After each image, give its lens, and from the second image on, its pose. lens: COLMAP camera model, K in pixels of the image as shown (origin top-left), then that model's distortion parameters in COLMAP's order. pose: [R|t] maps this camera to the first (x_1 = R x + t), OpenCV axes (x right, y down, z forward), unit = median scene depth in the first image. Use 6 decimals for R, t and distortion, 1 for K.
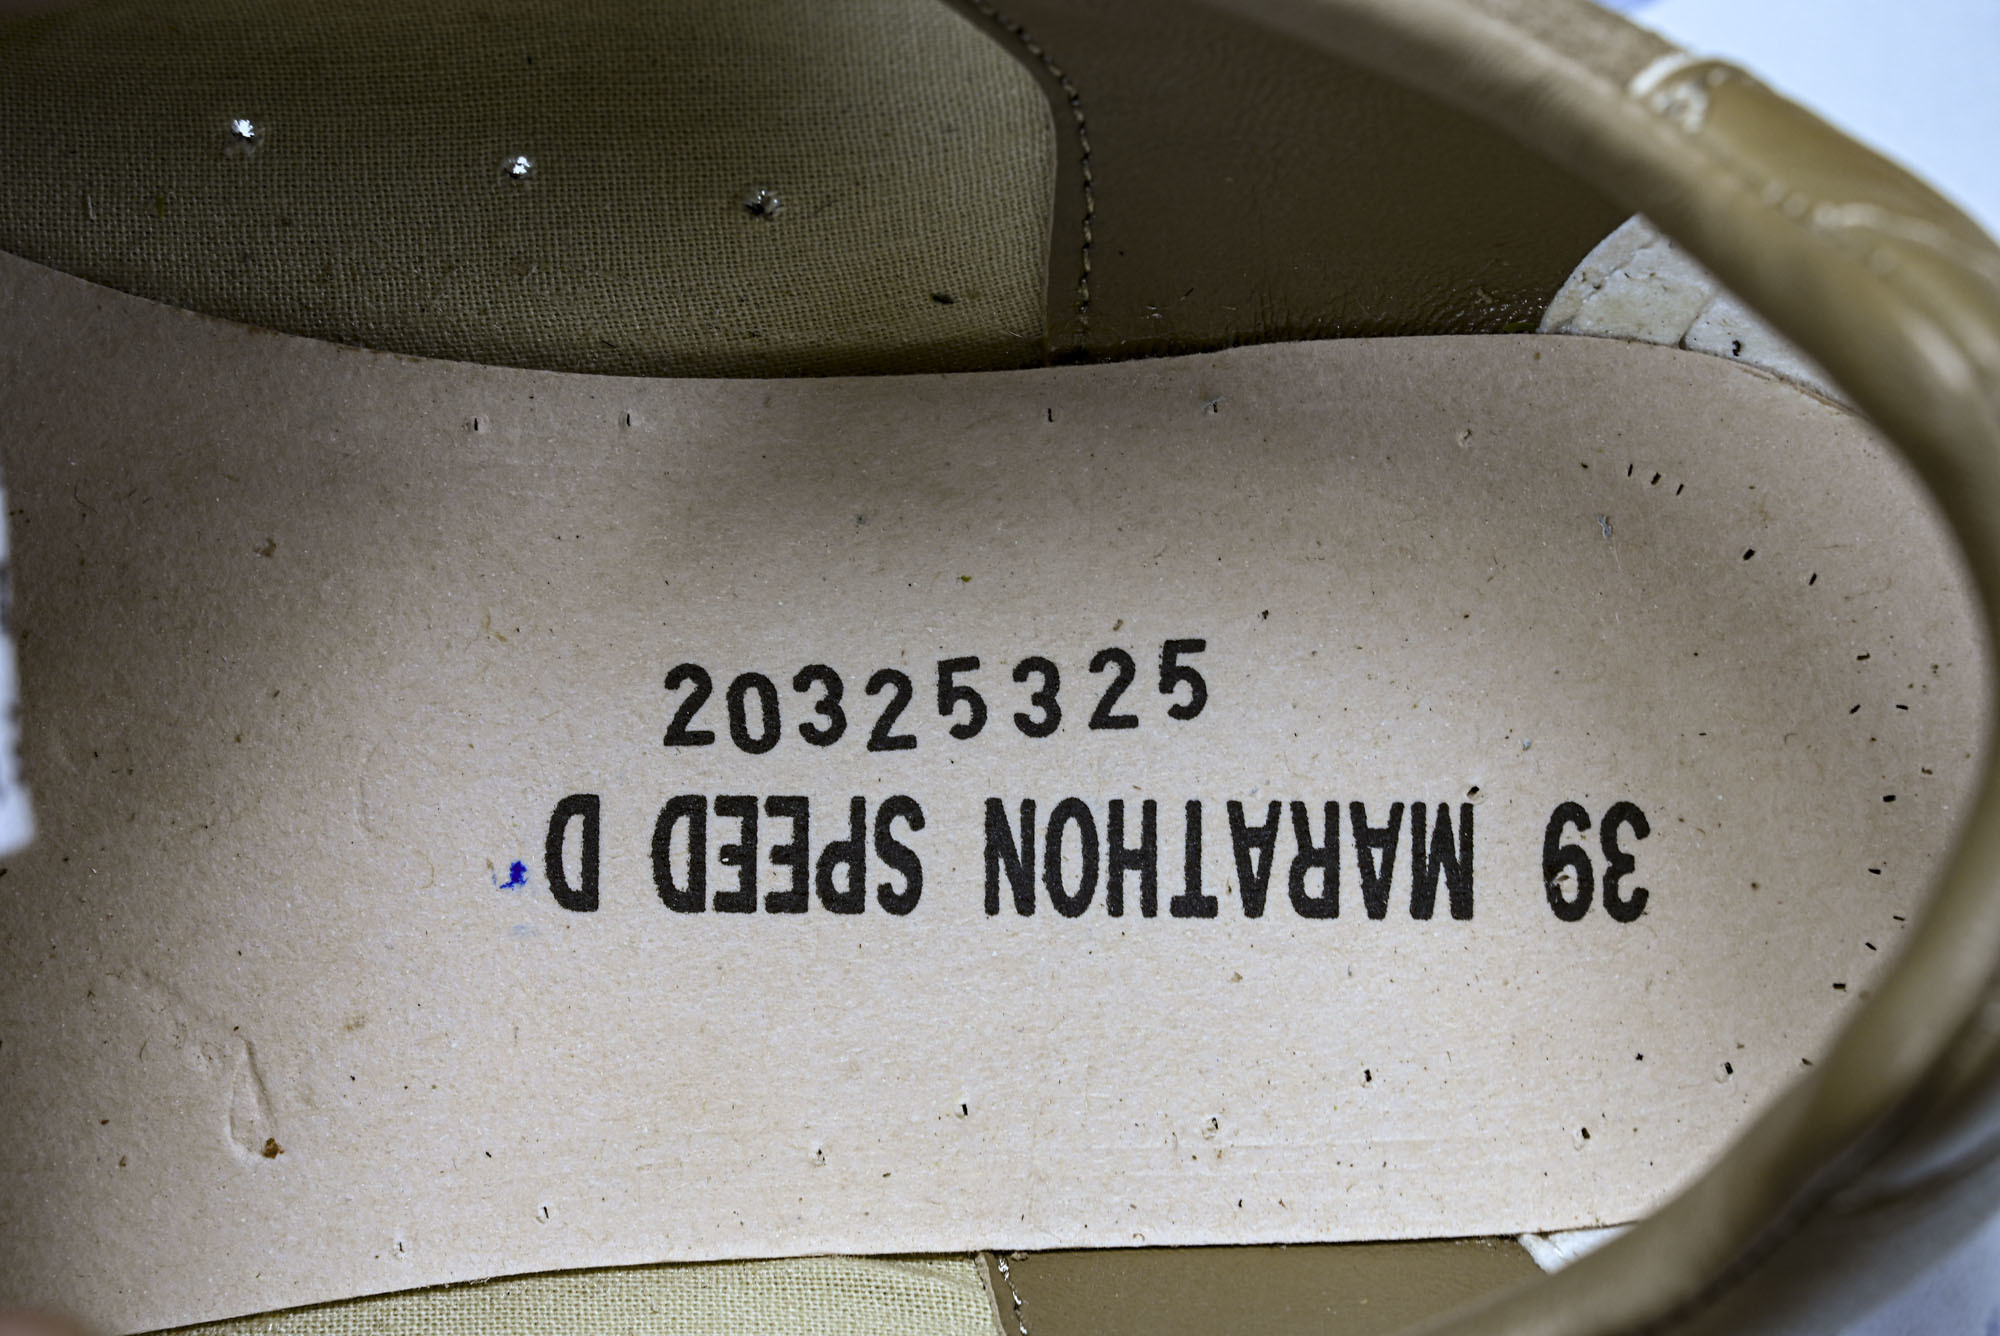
lens RADIAL K [[3878.4, 0, 1032.0], [0, 3878.4, 664.8], [0, 0, 1]] dist [-0.012670, 0.030091]
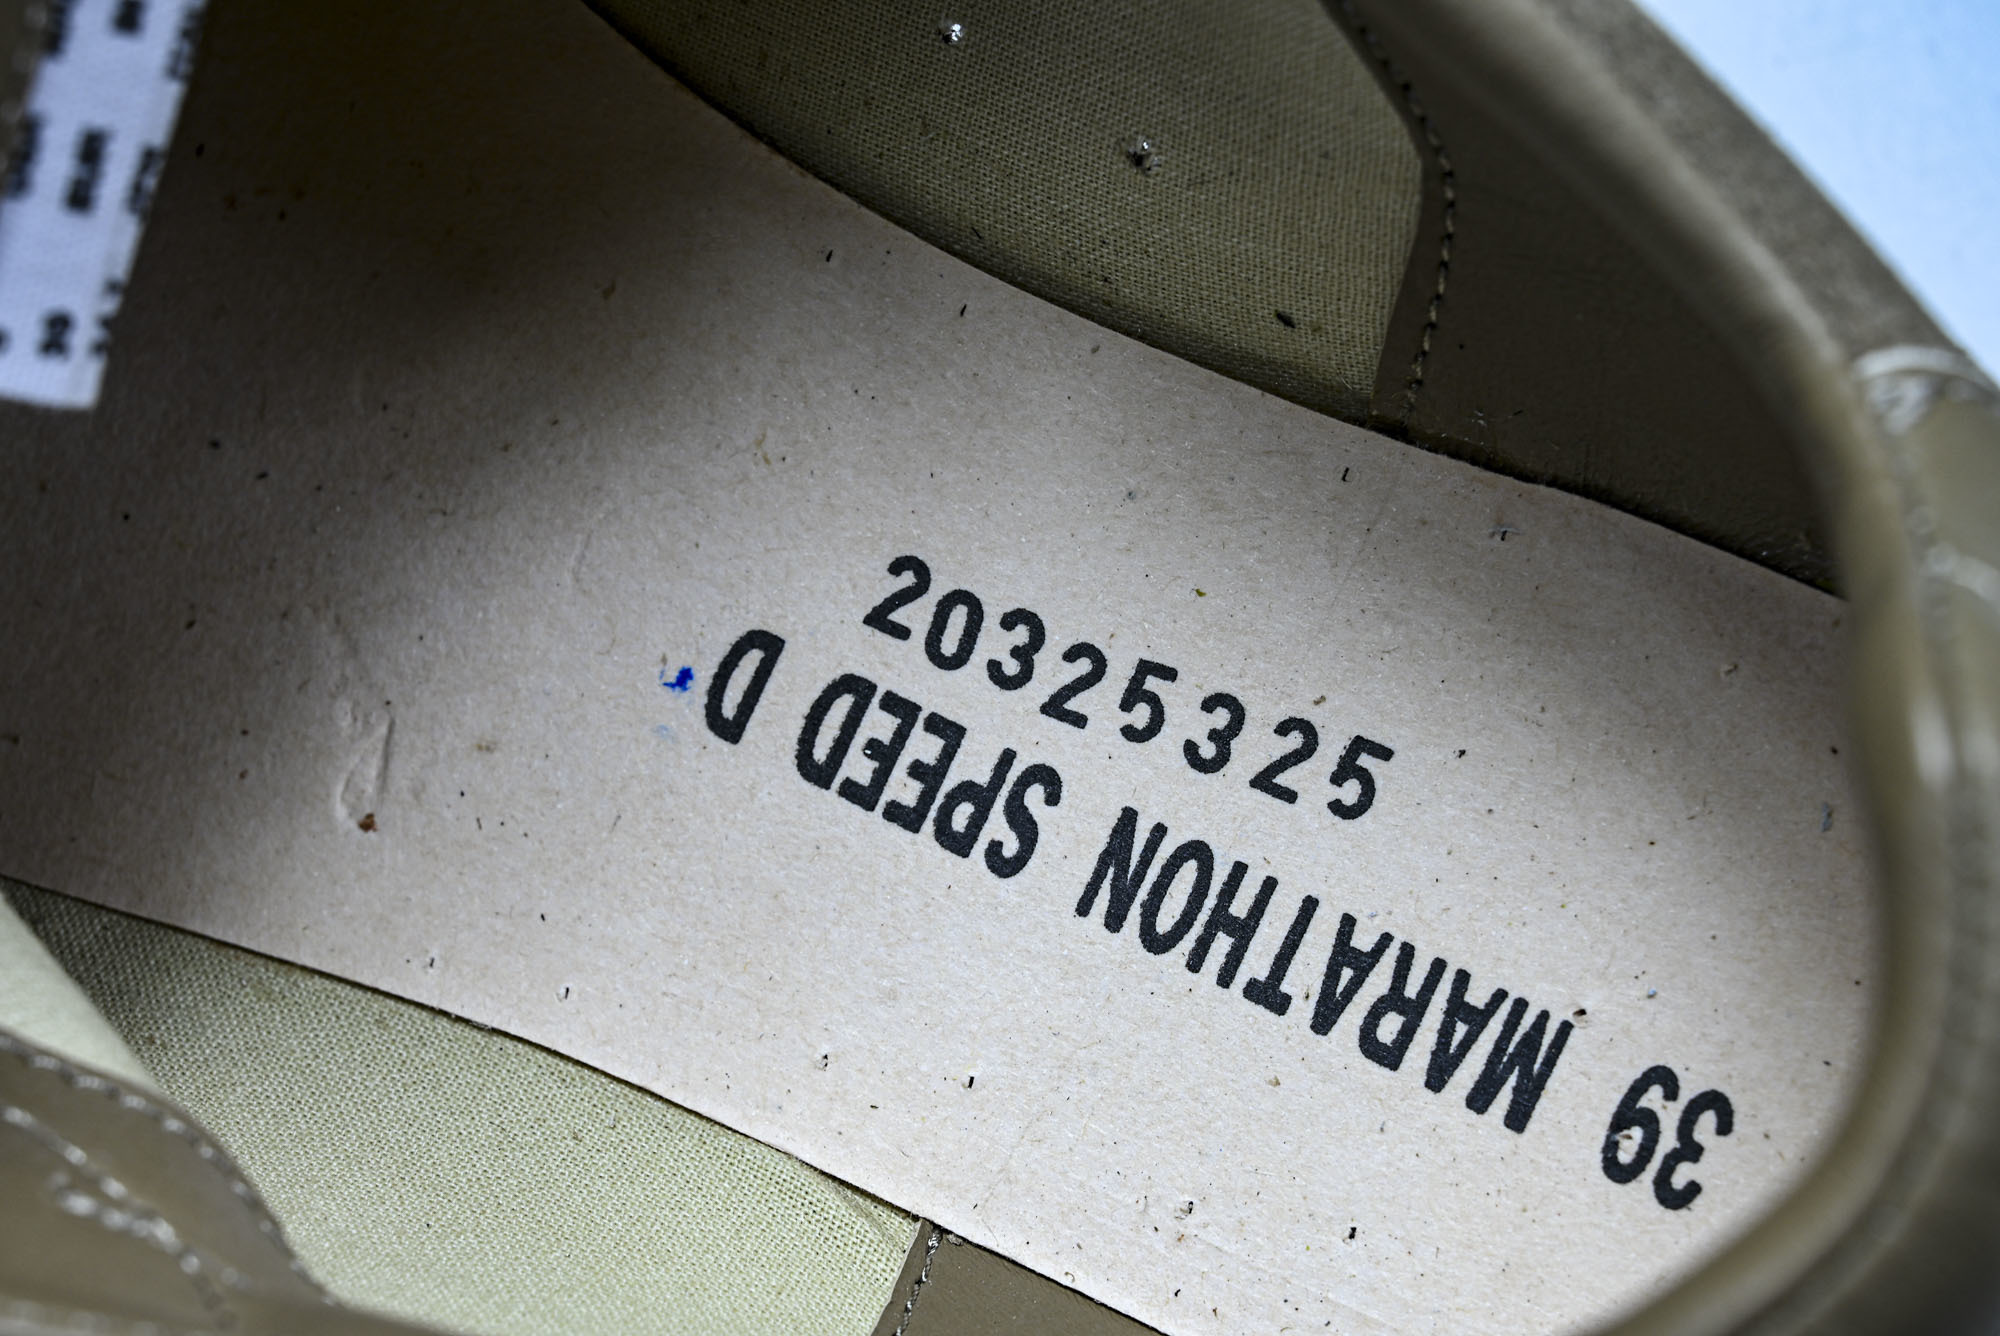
lens RADIAL K [[3878.4, 0, 1032.0], [0, 3878.4, 664.8], [0, 0, 1]] dist [-0.012670, 0.030091]
pose [[0.878950, 0.410243, -0.243201, 0.191711], [-0.408673, 0.910751, 0.059318, -0.046583], [0.245831, 0.047252, 0.968160, 0.043241]]
